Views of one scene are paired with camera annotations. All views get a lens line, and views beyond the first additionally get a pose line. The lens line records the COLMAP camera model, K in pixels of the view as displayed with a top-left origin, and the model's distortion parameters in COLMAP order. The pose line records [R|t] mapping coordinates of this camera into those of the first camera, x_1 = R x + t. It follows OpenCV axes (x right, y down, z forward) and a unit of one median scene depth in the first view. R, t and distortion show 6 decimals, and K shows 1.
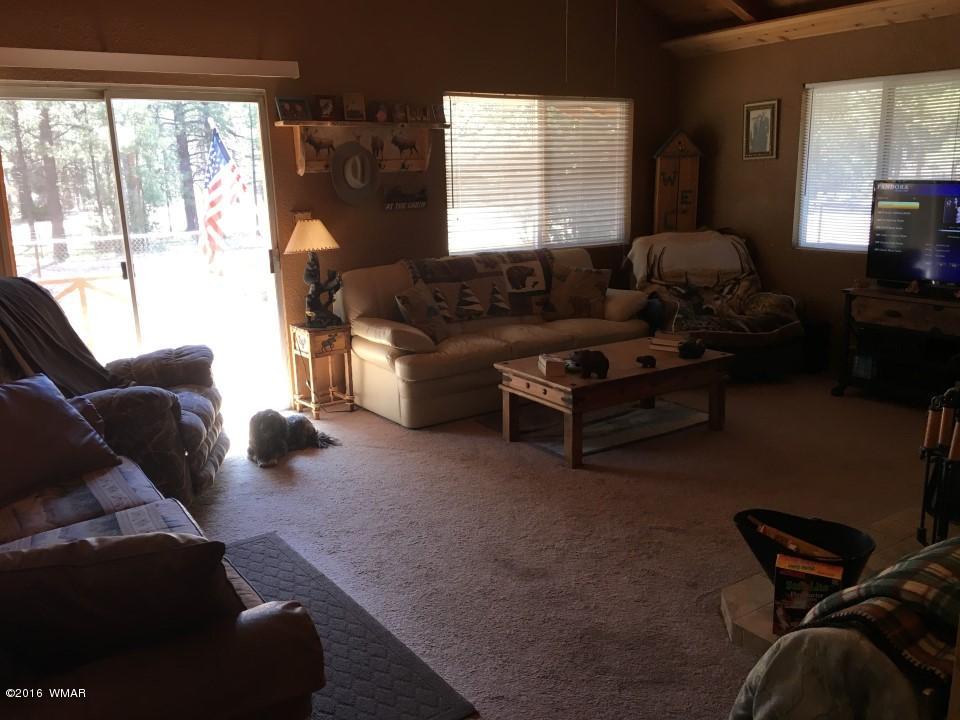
lens RADIAL K [[799.0, 0, 479.9], [0, 799.0, 363.1], [0, 0, 1]] dist [0.011539, 0.003417]
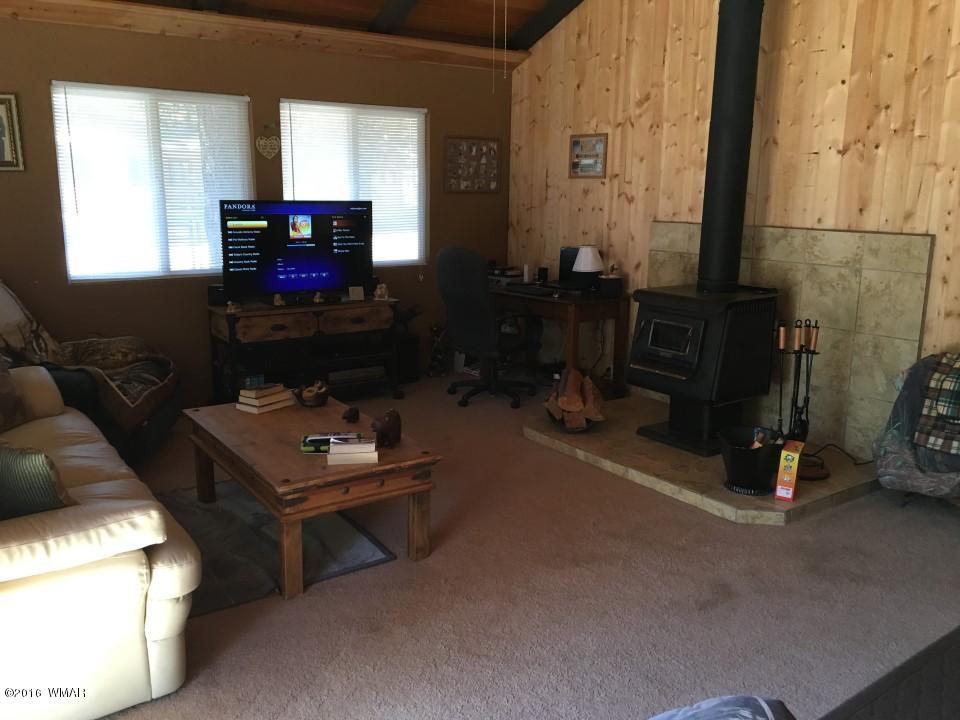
lens RADIAL K [[799.0, 0, 480.4], [0, 799.0, 354.9], [0, 0, 1]] dist [0.011539, 0.003417]
pose [[0.004306, -0.184683, 0.982789, -0.514195], [0.222890, 0.958251, 0.179095, -0.156817], [-0.974834, 0.218282, 0.045290, 0.714875]]
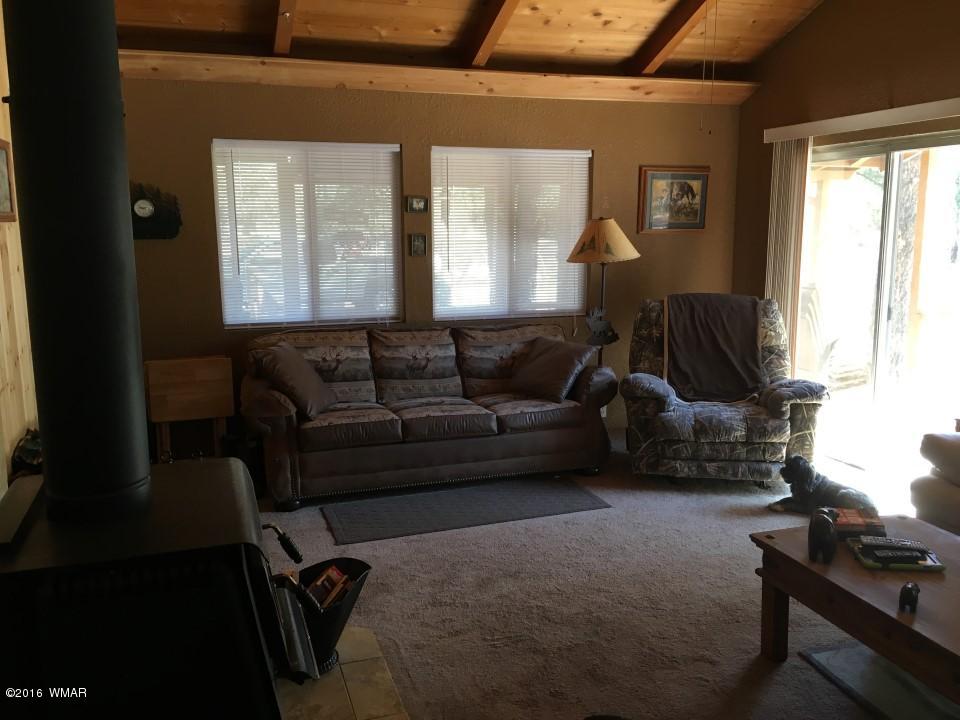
lens RADIAL K [[799.0, 0, 483.0], [0, 799.0, 359.0], [0, 0, 1]] dist [0.011539, 0.003417]
pose [[-0.261304, 0.175462, -0.949175, 0.651096], [-0.226204, 0.944825, 0.236931, -0.178989], [0.938377, 0.276619, -0.207196, 0.694129]]
